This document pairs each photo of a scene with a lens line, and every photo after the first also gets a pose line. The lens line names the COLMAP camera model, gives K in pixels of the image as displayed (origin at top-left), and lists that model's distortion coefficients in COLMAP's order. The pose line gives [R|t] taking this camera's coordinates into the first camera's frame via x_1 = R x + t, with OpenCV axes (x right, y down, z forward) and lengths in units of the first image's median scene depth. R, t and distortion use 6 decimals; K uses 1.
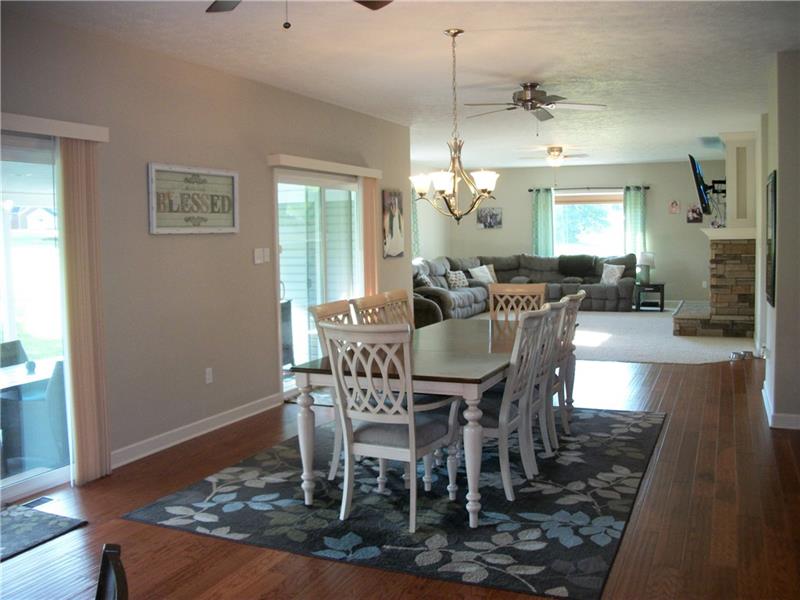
lens RADIAL K [[760.0, 0, 412.5], [0, 760.0, 286.8], [0, 0, 1]] dist [-0.125353, 0.012378]
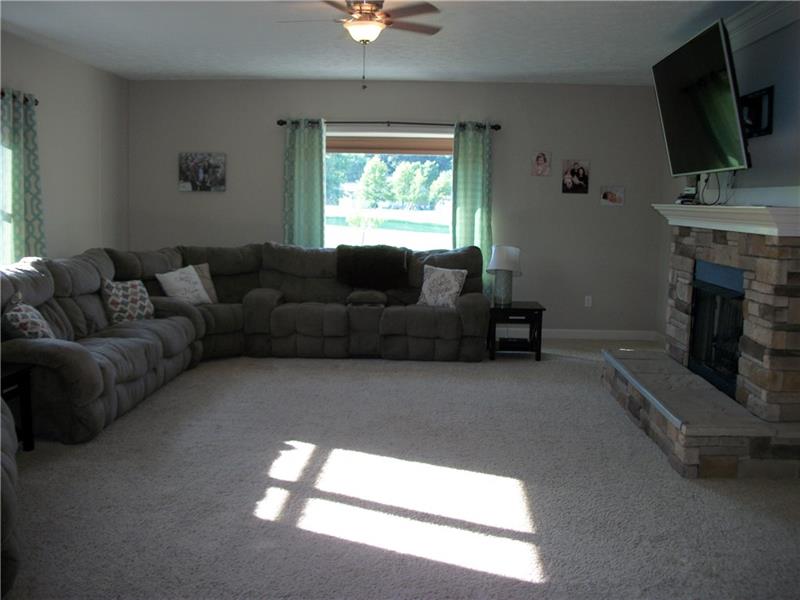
lens RADIAL K [[760.0, 0, 412.5], [0, 760.0, 286.8], [0, 0, 1]] dist [-0.125353, 0.012378]
pose [[0.934556, -0.005655, 0.355771, 0.056721], [-0.008596, 0.999223, 0.038462, -0.035356], [-0.355712, -0.039003, 0.933782, 0.500187]]
